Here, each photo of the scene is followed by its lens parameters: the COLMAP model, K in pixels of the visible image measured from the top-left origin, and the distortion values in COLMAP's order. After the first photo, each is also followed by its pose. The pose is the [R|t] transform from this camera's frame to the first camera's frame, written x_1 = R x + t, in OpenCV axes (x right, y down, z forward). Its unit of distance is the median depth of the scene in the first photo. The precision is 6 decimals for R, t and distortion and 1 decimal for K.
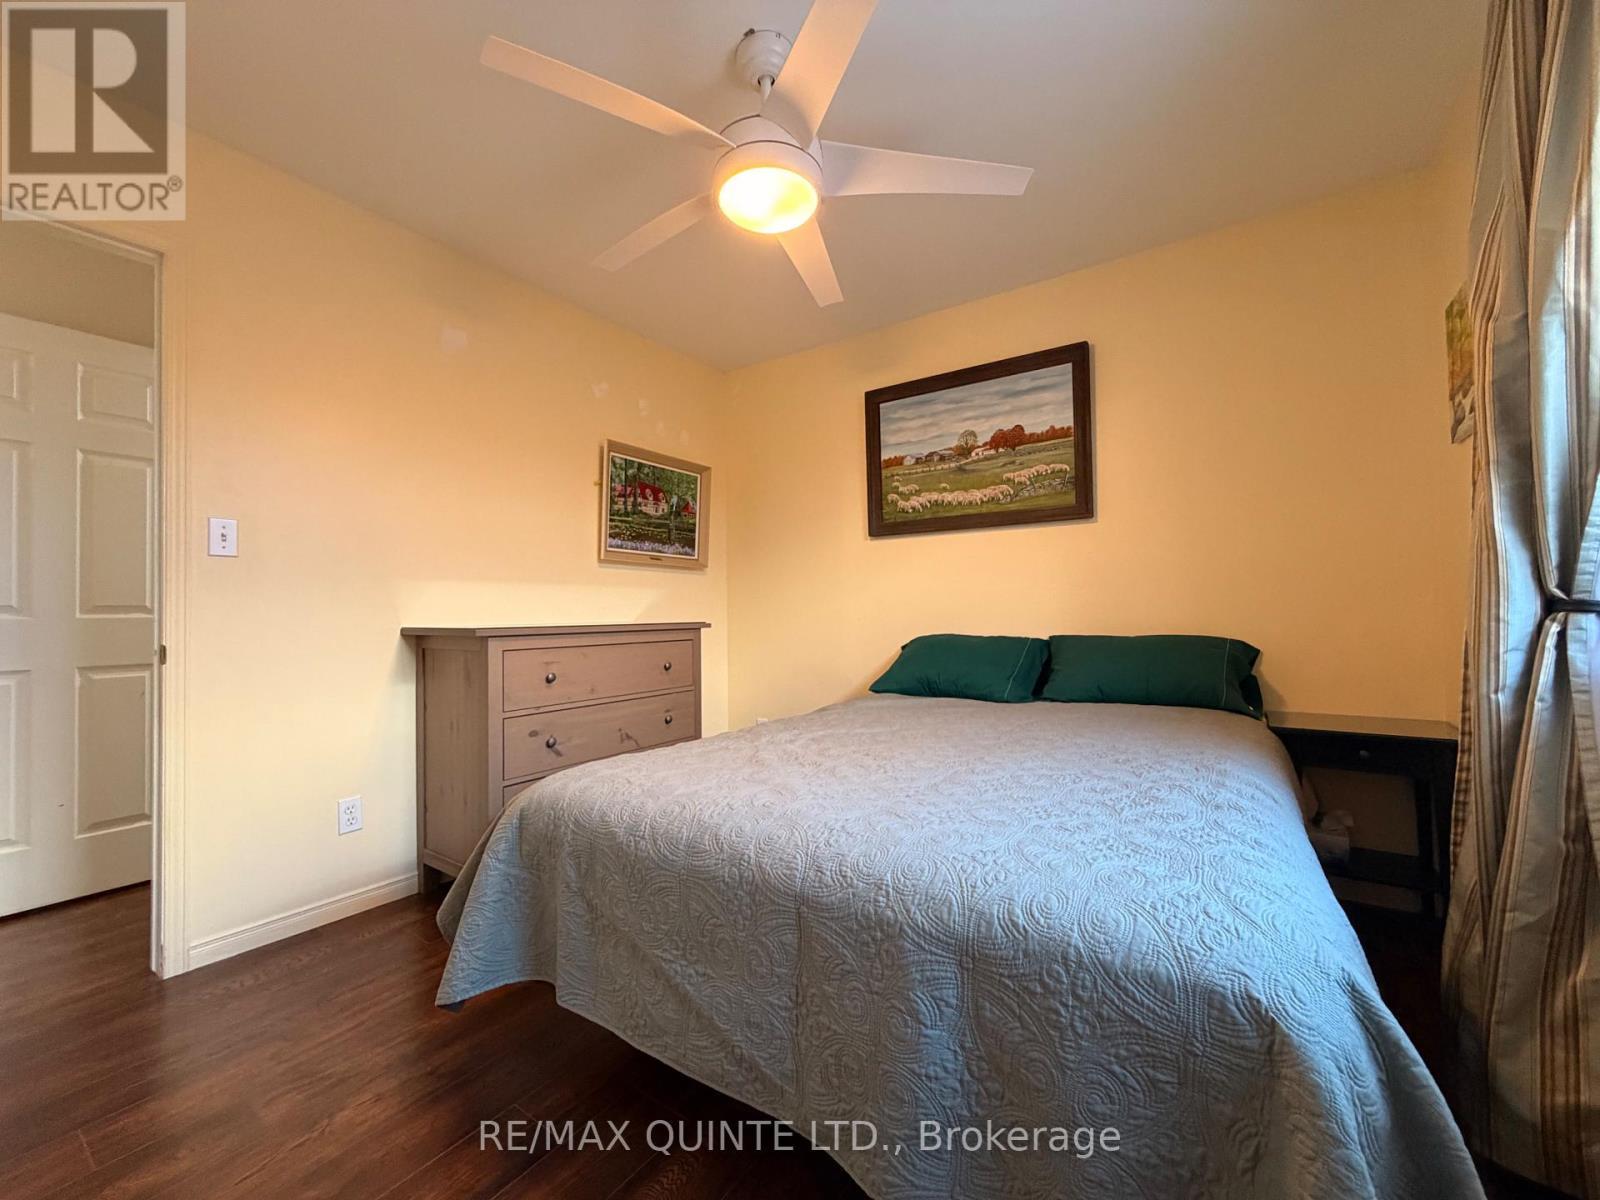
lens RADIAL K [[647.2, 0, 798.4], [0, 647.2, 601.6], [0, 0, 1]] dist [0.001638, 0.000140]
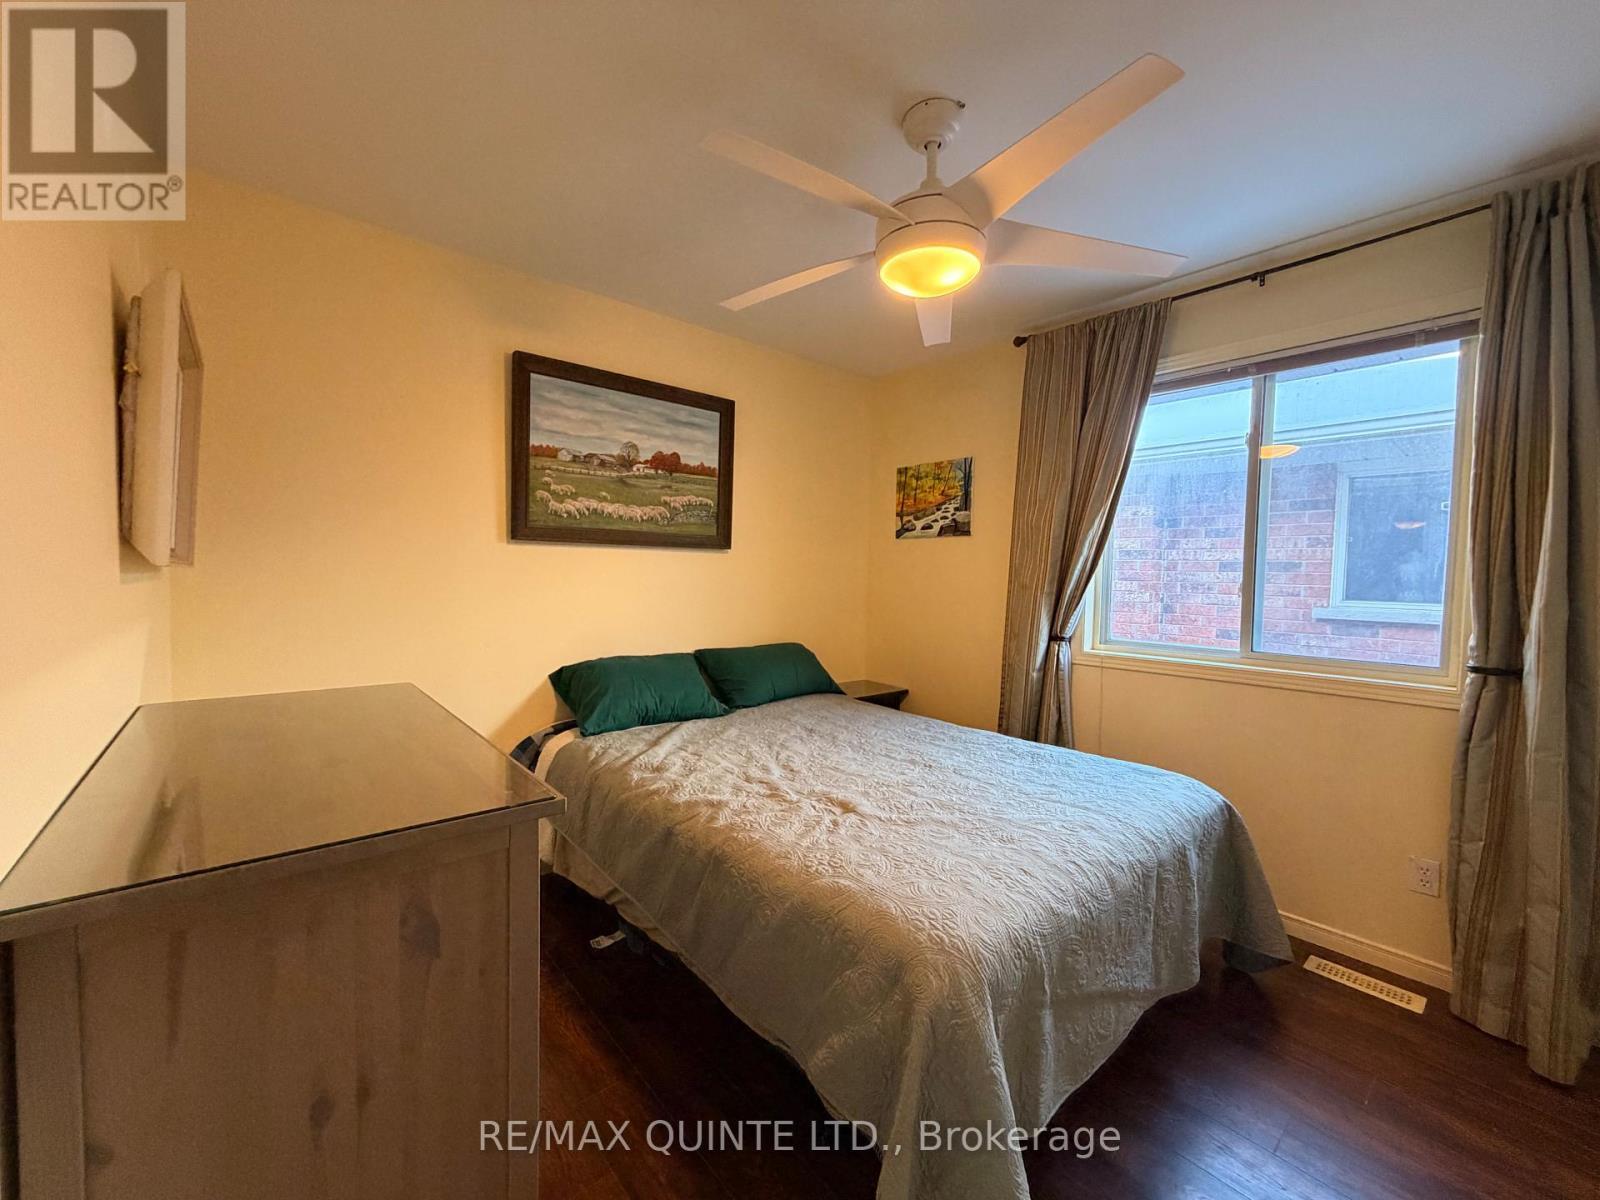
lens RADIAL K [[647.2, 0, 800.3], [0, 647.2, 596.8], [0, 0, 1]] dist [0.001638, 0.000140]
pose [[0.241715, -0.020314, 0.970135, -0.615994], [-0.039072, 0.998766, 0.030649, -0.076426], [-0.969560, -0.045313, 0.240623, 0.523461]]
